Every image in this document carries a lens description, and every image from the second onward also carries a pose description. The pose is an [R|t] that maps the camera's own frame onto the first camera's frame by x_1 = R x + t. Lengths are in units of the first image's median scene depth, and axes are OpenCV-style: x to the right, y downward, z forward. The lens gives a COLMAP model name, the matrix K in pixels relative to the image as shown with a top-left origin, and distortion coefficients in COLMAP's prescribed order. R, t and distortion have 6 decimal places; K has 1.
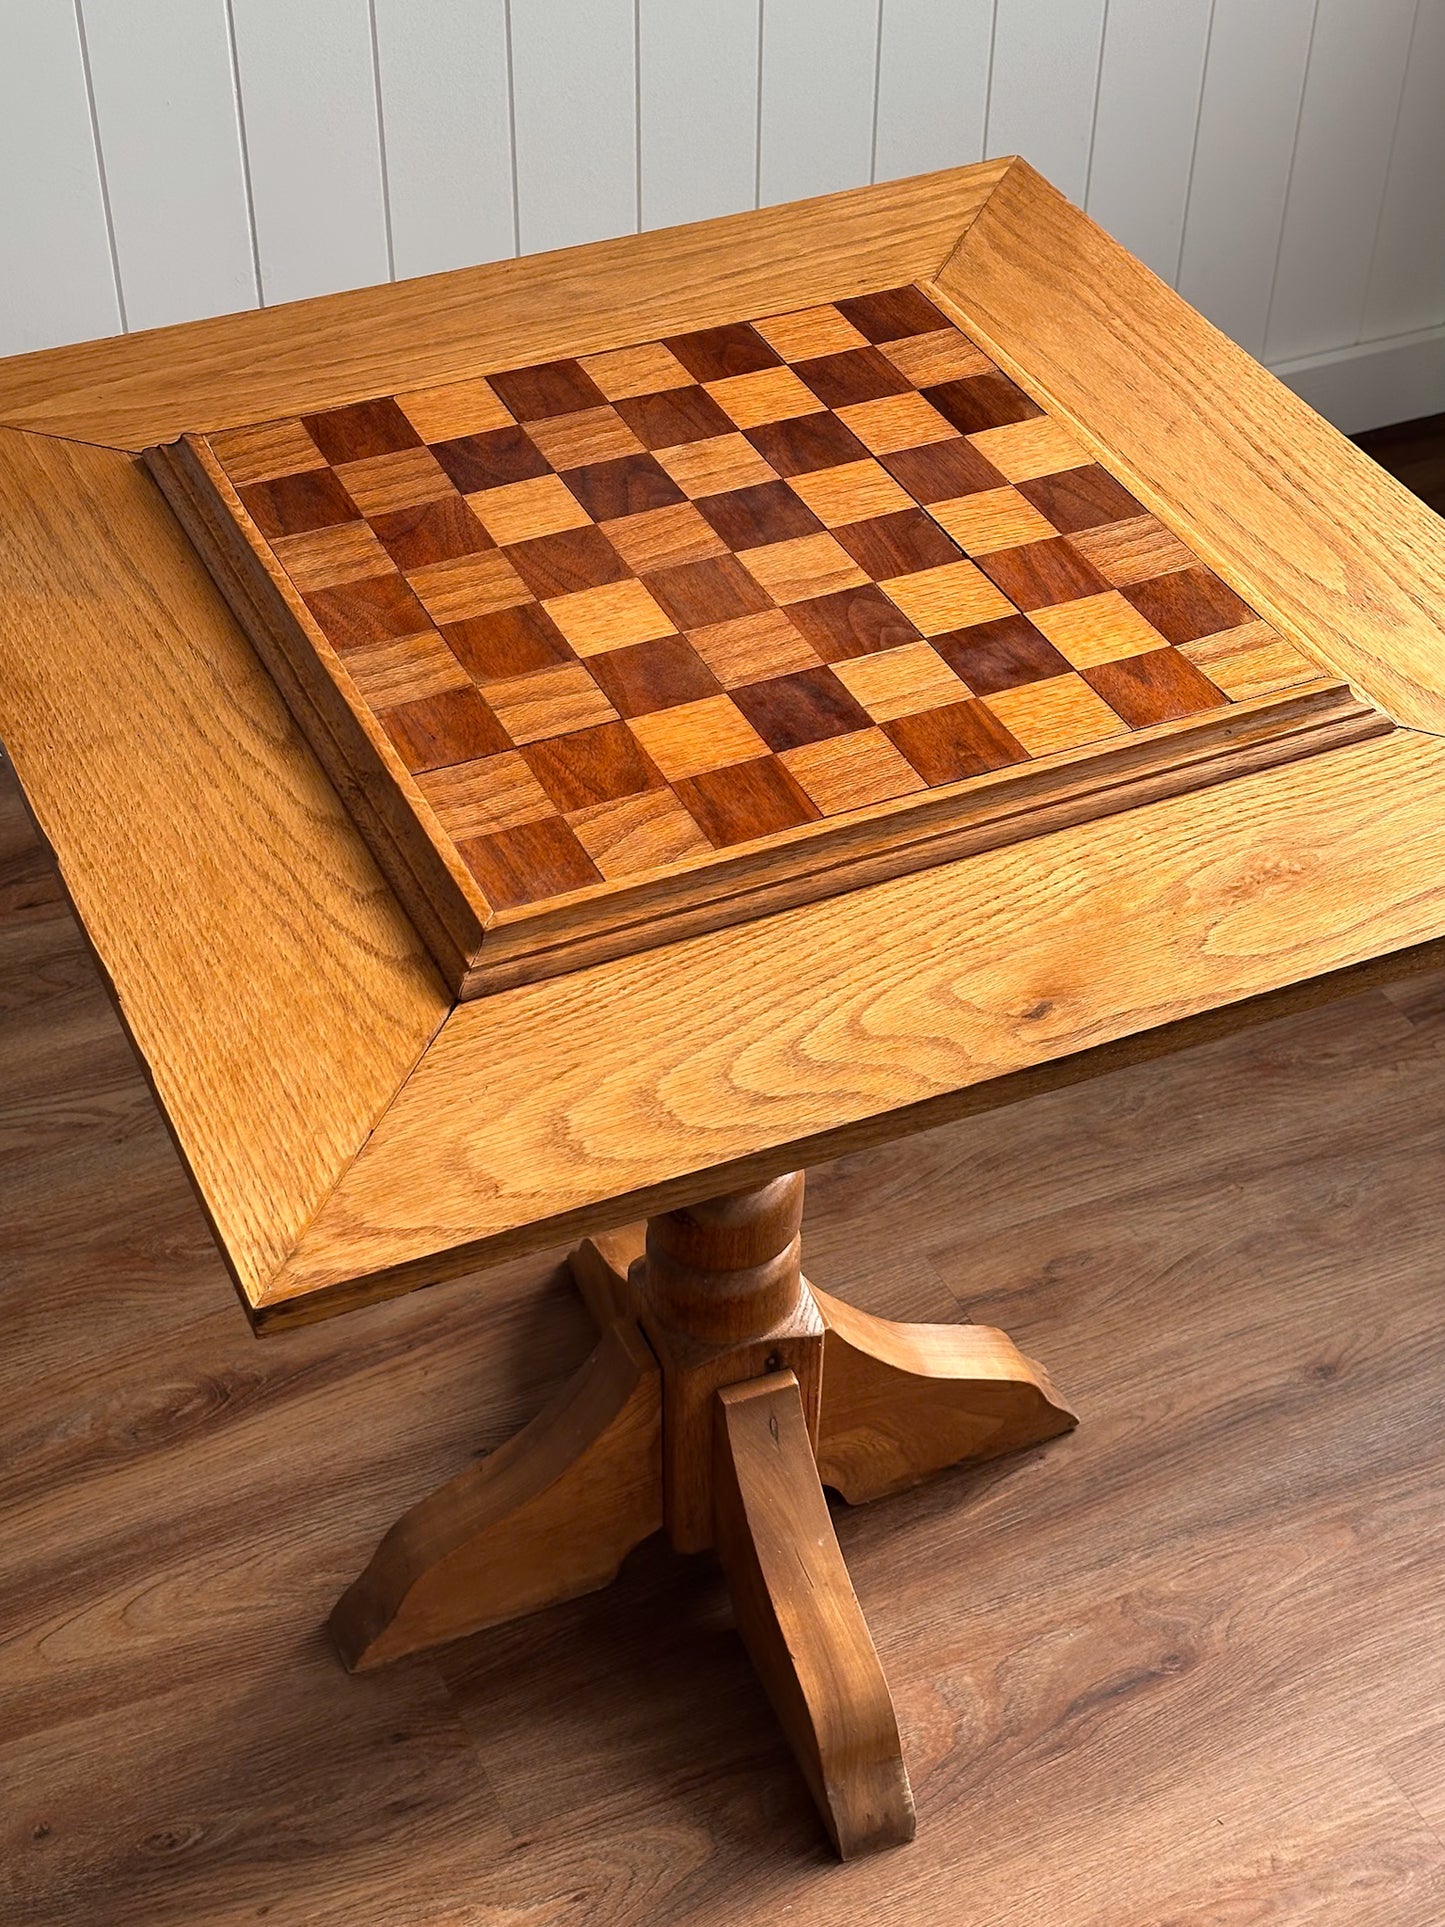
lens RADIAL K [[2876.8, 0, 704.3], [0, 2876.8, 913.0], [0, 0, 1]] dist [0.115504, 0.000000]
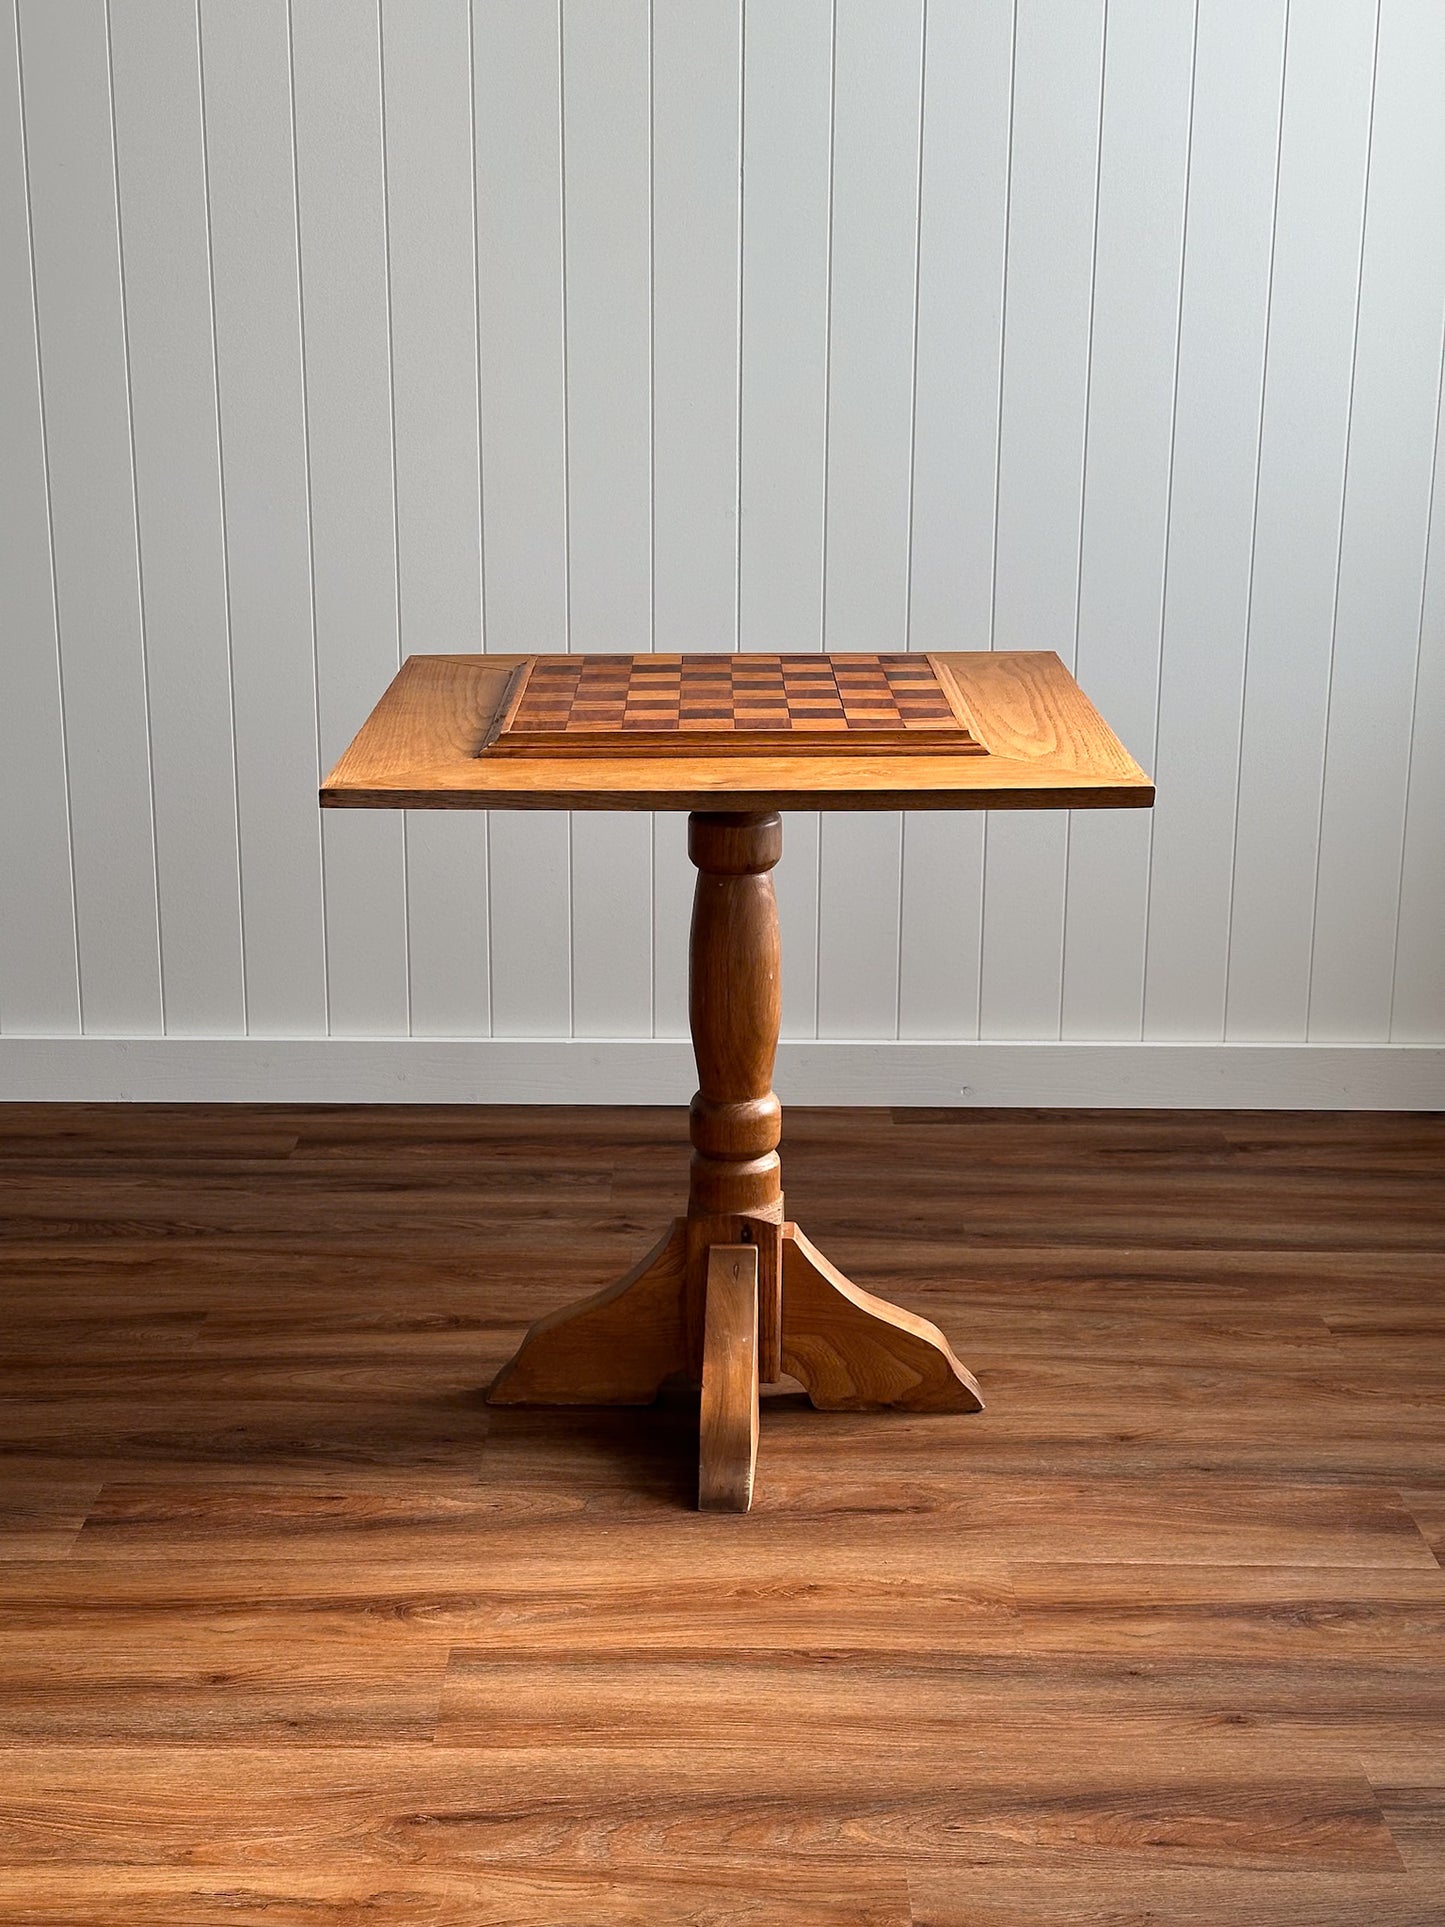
lens RADIAL K [[2737.7, 0, 691.5], [0, 2737.7, 868.6], [0, 0, 1]] dist [0.116033, 0.000000]
pose [[0.907758, 0.086530, -0.410472, 0.811337], [-0.261539, 0.881778, -0.392510, 0.773449], [0.327982, 0.463659, 0.823073, -0.546980]]
